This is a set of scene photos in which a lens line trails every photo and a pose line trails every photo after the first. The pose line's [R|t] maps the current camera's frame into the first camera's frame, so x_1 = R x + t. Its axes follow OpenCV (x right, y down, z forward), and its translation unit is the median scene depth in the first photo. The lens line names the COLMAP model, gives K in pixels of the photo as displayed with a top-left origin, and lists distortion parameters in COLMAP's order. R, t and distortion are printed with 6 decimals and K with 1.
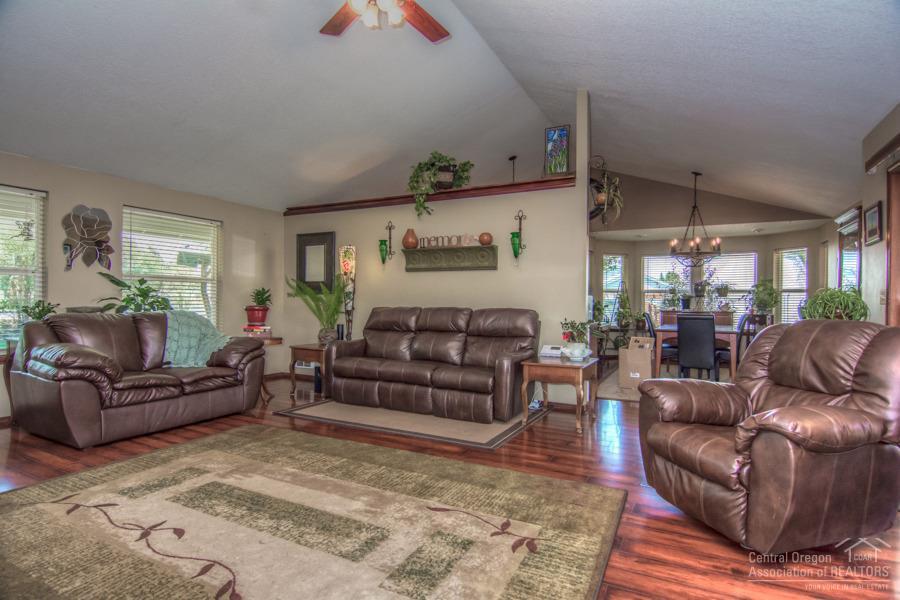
lens RADIAL K [[479.0, 0, 447.7], [0, 479.0, 299.4], [0, 0, 1]] dist [-0.011725, -0.005085]
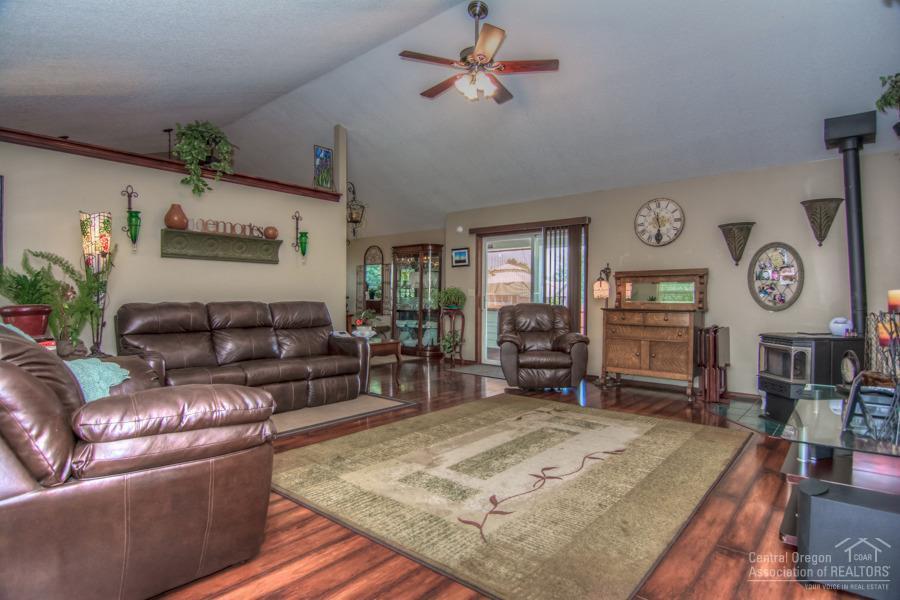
lens RADIAL K [[479.0, 0, 452.3], [0, 479.0, 298.5], [0, 0, 1]] dist [-0.011725, -0.005085]
pose [[0.214355, -0.009083, 0.976714, -1.424709], [-0.006527, 0.999921, 0.010732, -0.004268], [-0.976734, -0.008675, 0.214279, 0.717366]]
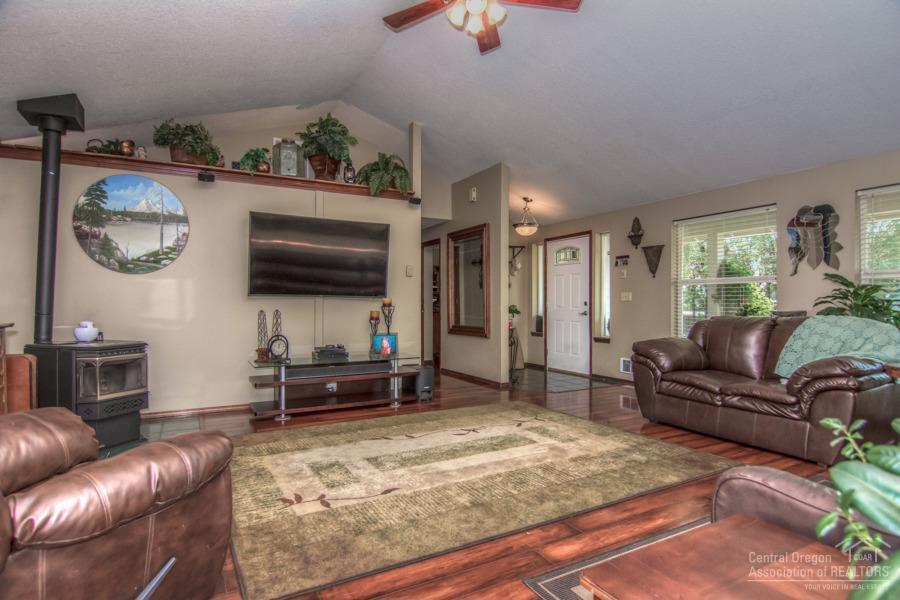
lens RADIAL K [[479.0, 0, 444.2], [0, 479.0, 303.1], [0, 0, 1]] dist [-0.011725, -0.005085]
pose [[-0.553543, -0.005471, -0.832802, 0.679177], [-0.006747, 0.999975, -0.002084, 0.010409], [0.832793, 0.004465, -0.553566, 1.404804]]
